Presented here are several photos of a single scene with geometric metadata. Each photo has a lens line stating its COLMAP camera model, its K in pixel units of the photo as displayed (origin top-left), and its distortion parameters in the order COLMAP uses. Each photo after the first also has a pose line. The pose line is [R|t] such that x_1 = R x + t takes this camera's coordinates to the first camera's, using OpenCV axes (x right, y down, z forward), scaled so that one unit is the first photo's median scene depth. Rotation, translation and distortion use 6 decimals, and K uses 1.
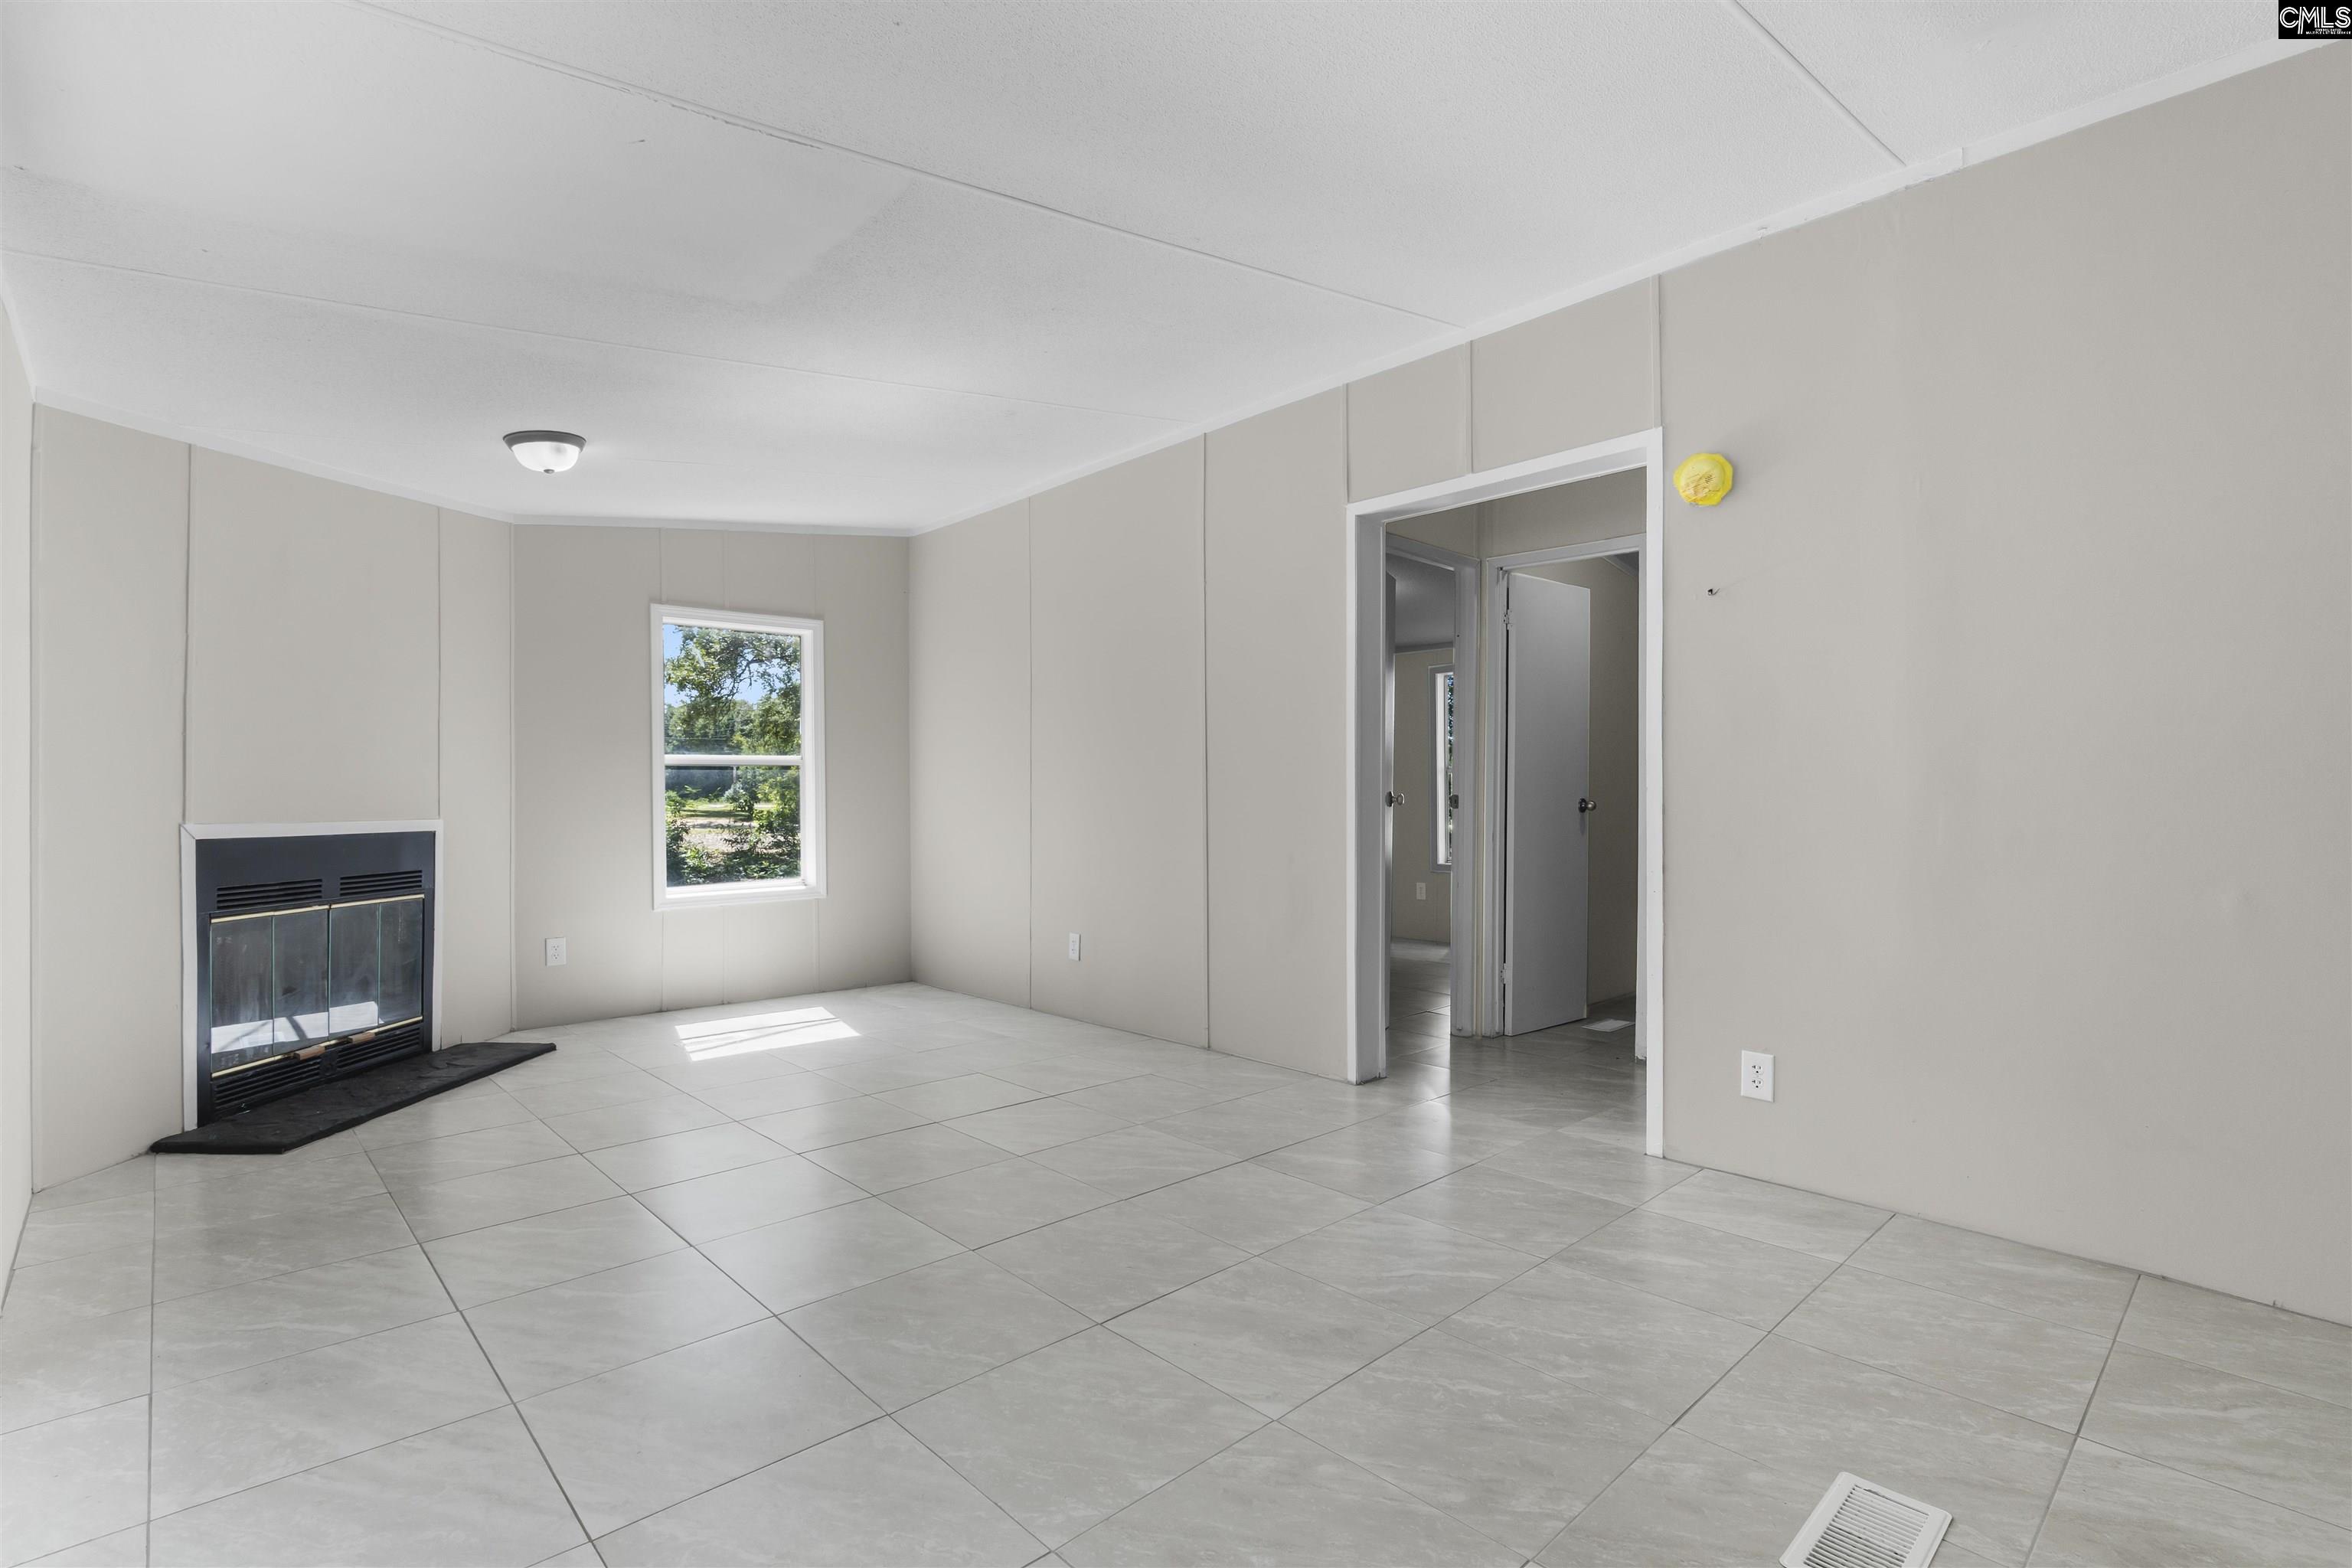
lens RADIAL K [[1090.4, 0, 1166.8], [0, 1090.4, 788.6], [0, 0, 1]] dist [-0.005854, 0.001142]
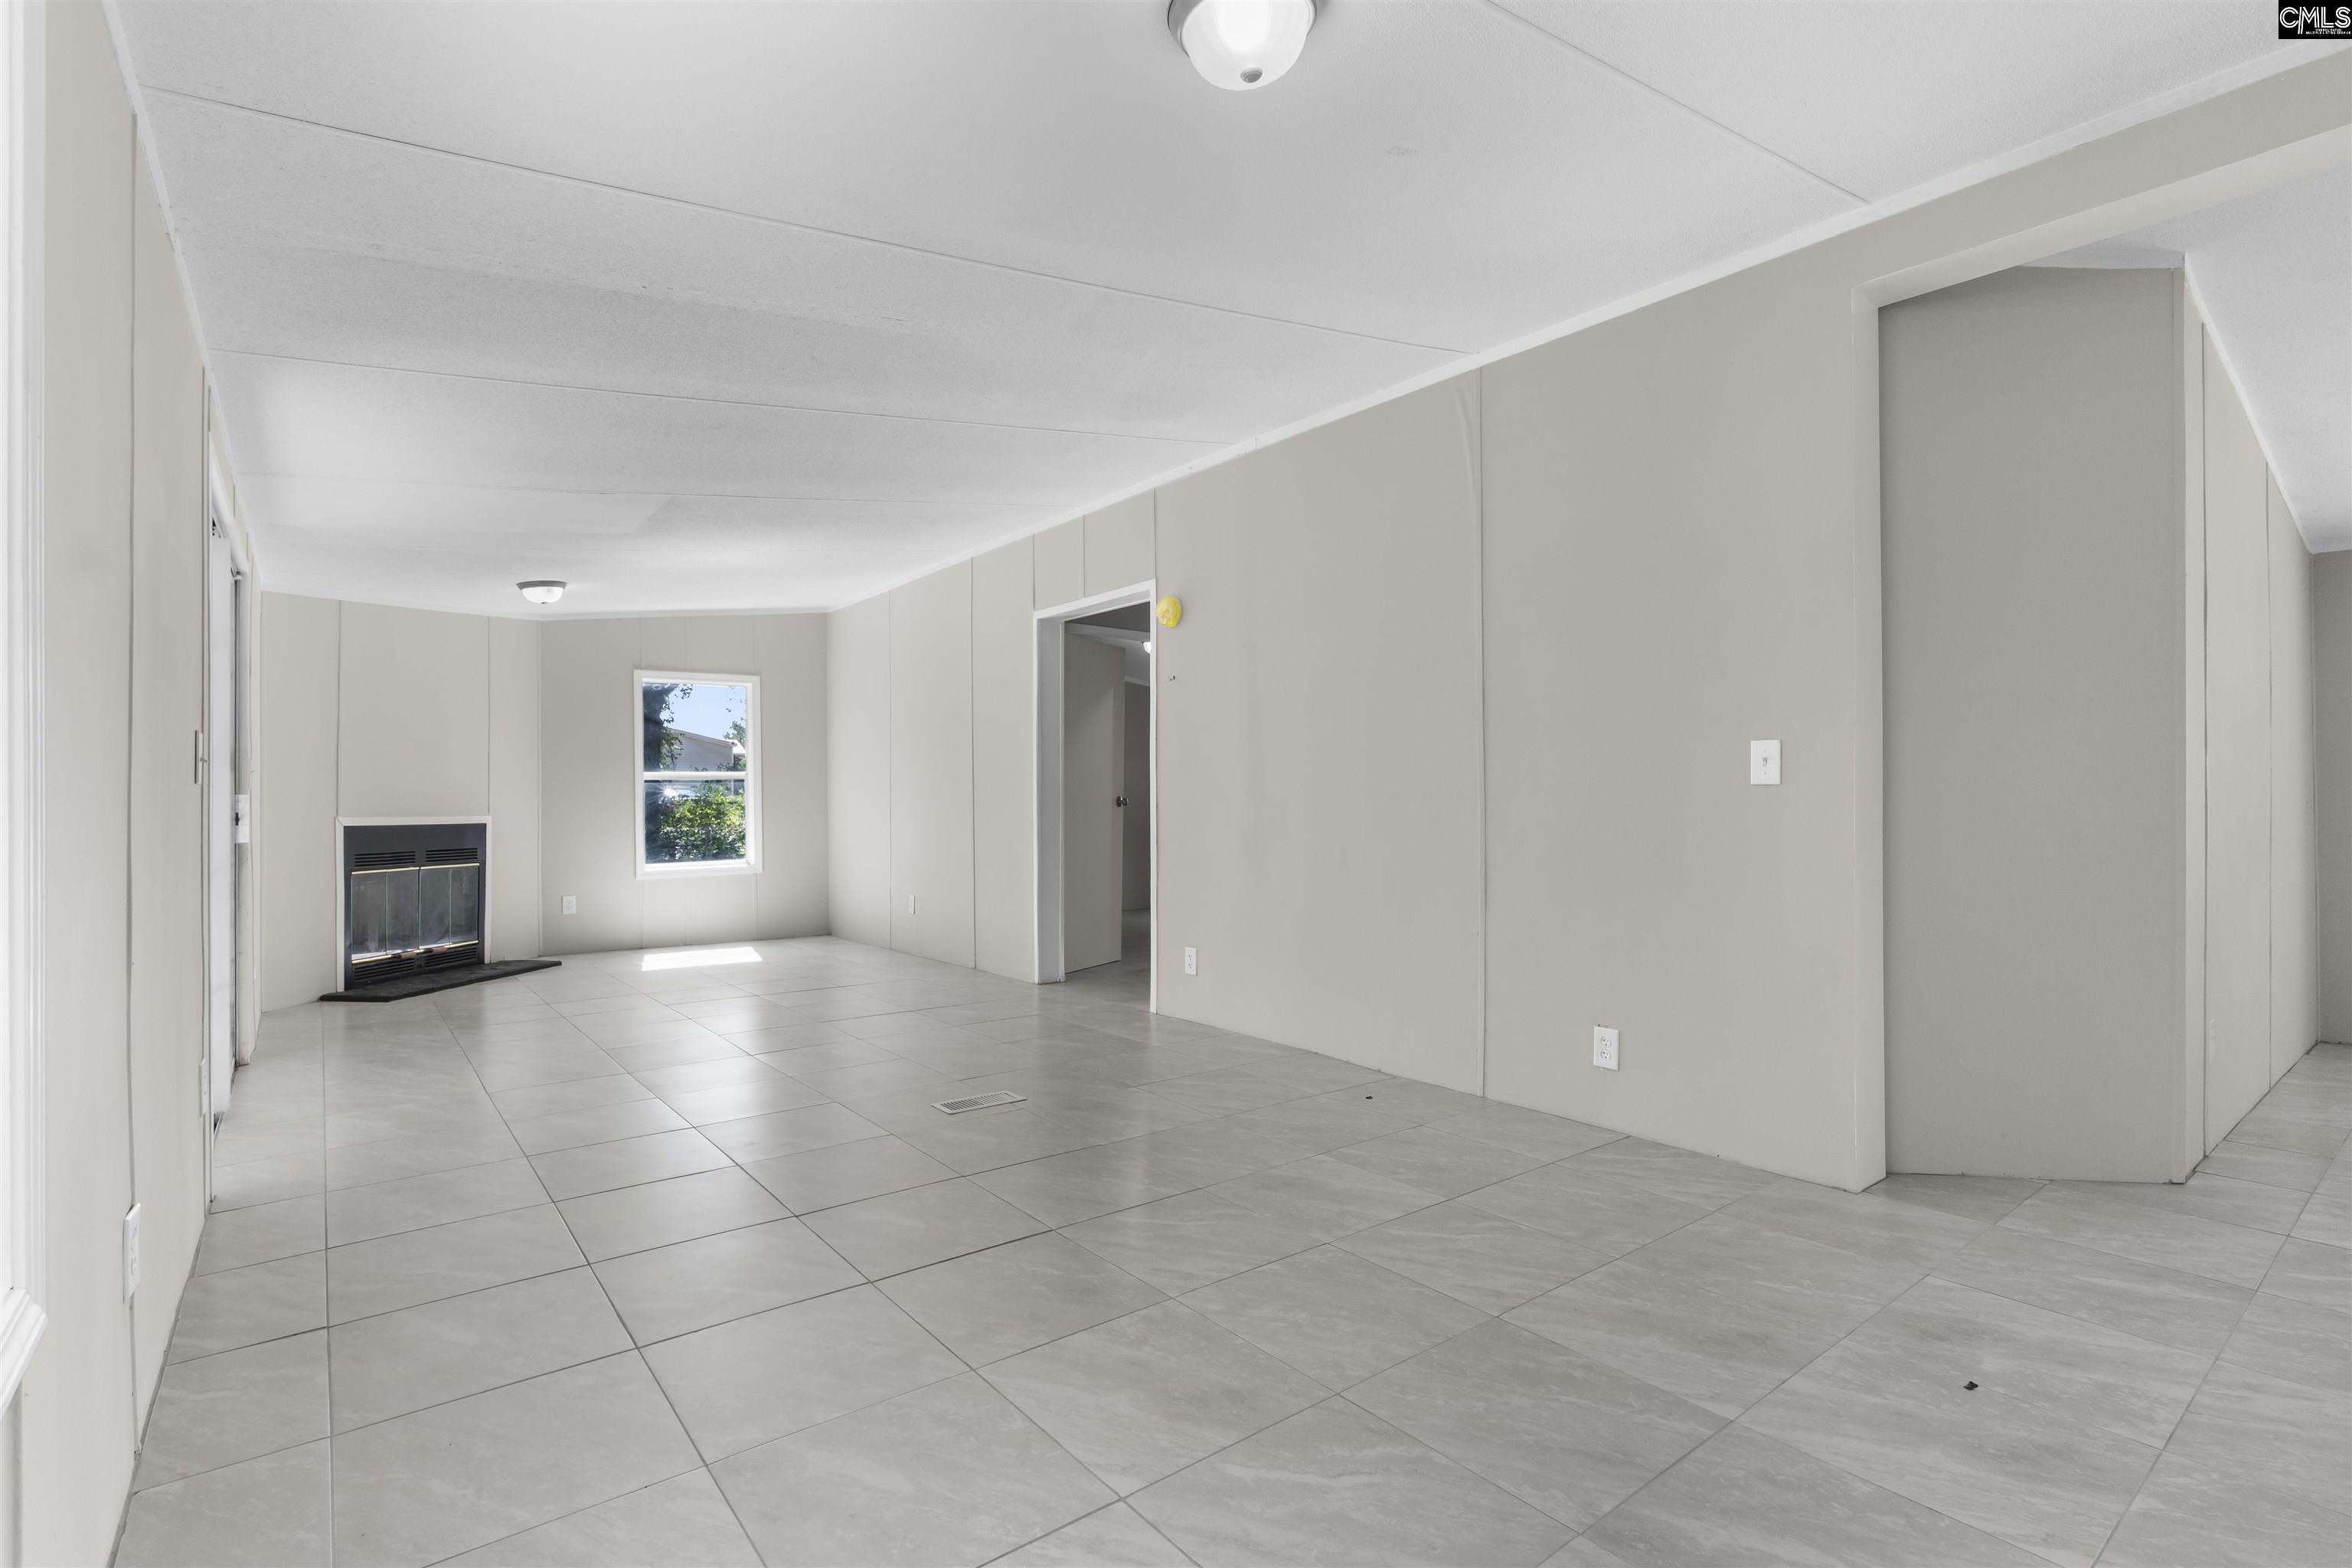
lens RADIAL K [[1090.4, 0, 1153.4], [0, 1090.4, 789.2], [0, 0, 1]] dist [-0.005854, 0.001142]
pose [[0.996099, -0.002055, -0.088218, 0.464451], [0.001323, 0.999964, -0.008360, 0.005433], [0.088232, 0.008211, 0.996066, -0.523272]]
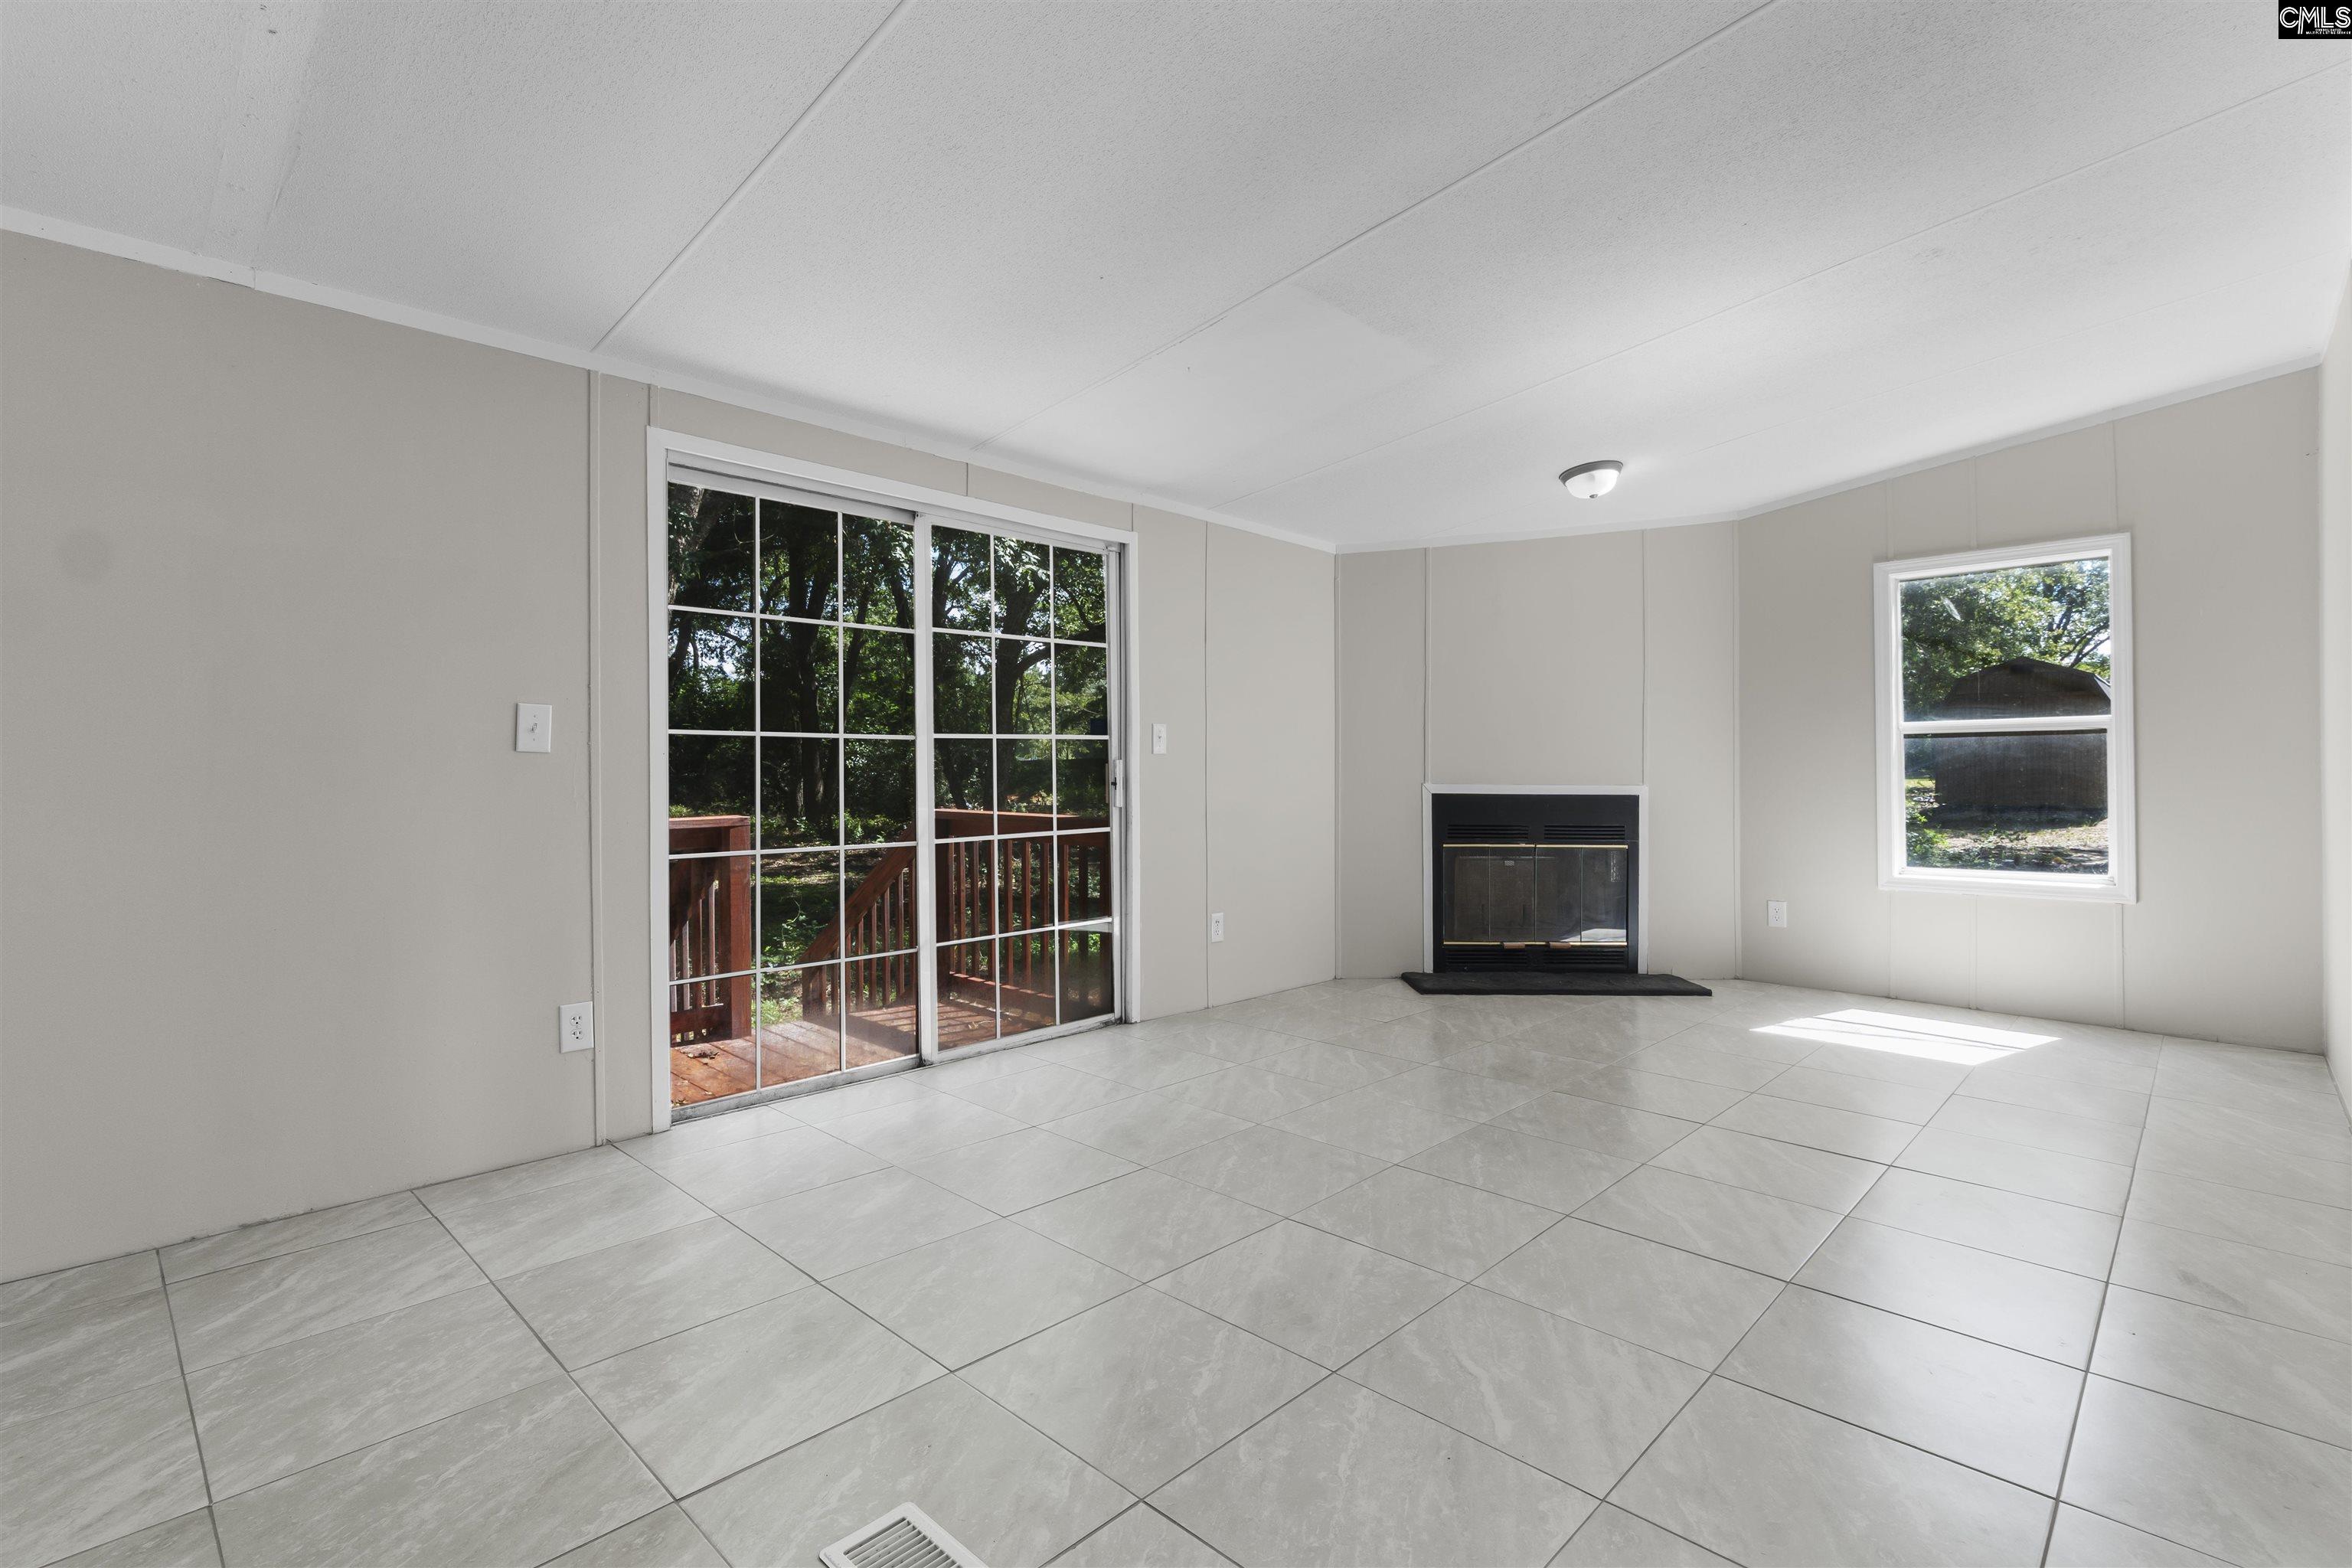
lens RADIAL K [[1090.4, 0, 1153.4], [0, 1090.4, 775.9], [0, 0, 1]] dist [-0.005854, 0.001142]
pose [[0.043412, 0.008251, -0.999023, 0.590386], [0.003786, 0.999957, 0.008423, 0.005671], [0.999050, -0.004148, 0.043379, 0.439825]]
